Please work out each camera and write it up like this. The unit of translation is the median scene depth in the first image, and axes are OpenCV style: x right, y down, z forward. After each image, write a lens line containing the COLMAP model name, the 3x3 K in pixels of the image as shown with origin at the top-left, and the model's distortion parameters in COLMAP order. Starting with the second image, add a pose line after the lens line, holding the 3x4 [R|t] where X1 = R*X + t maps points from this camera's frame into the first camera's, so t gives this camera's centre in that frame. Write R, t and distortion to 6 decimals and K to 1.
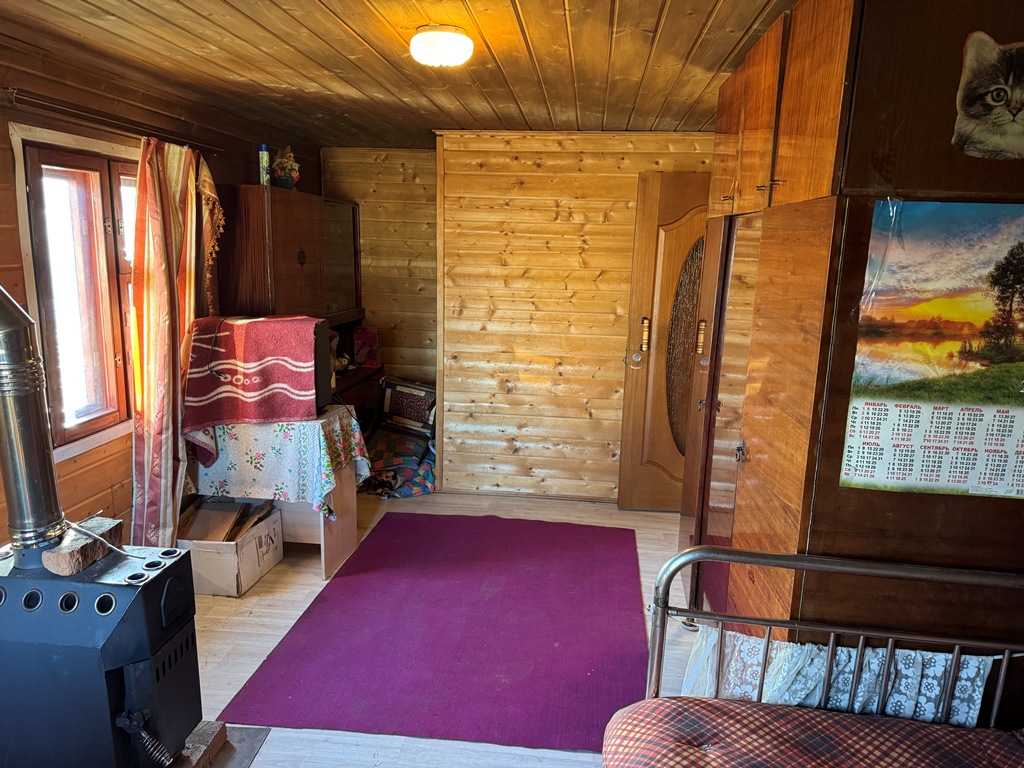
lens RADIAL K [[719.6, 0, 515.8], [0, 719.6, 383.0], [0, 0, 1]] dist [0.039658, -0.049788]
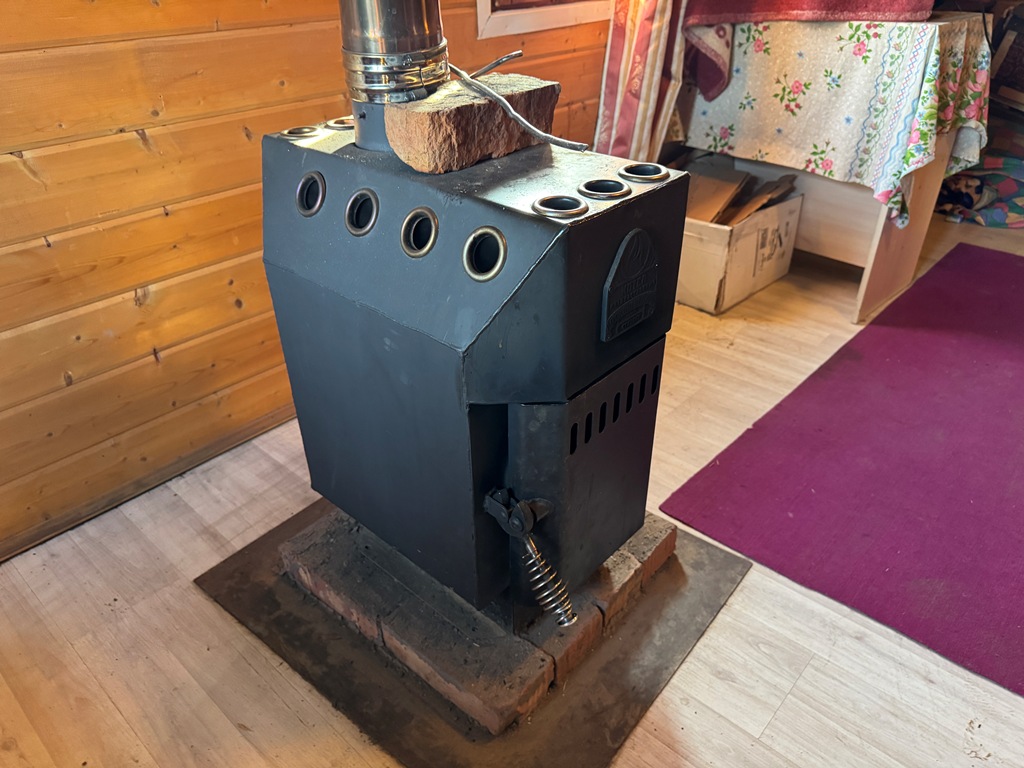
lens RADIAL K [[719.6, 0, 507.7], [0, 719.6, 383.4], [0, 0, 1]] dist [0.039658, -0.049788]
pose [[0.804277, 0.300484, -0.512687, -0.185894], [-0.096087, 0.917144, 0.386799, 0.122249], [0.586435, -0.261831, 0.766511, 0.386941]]
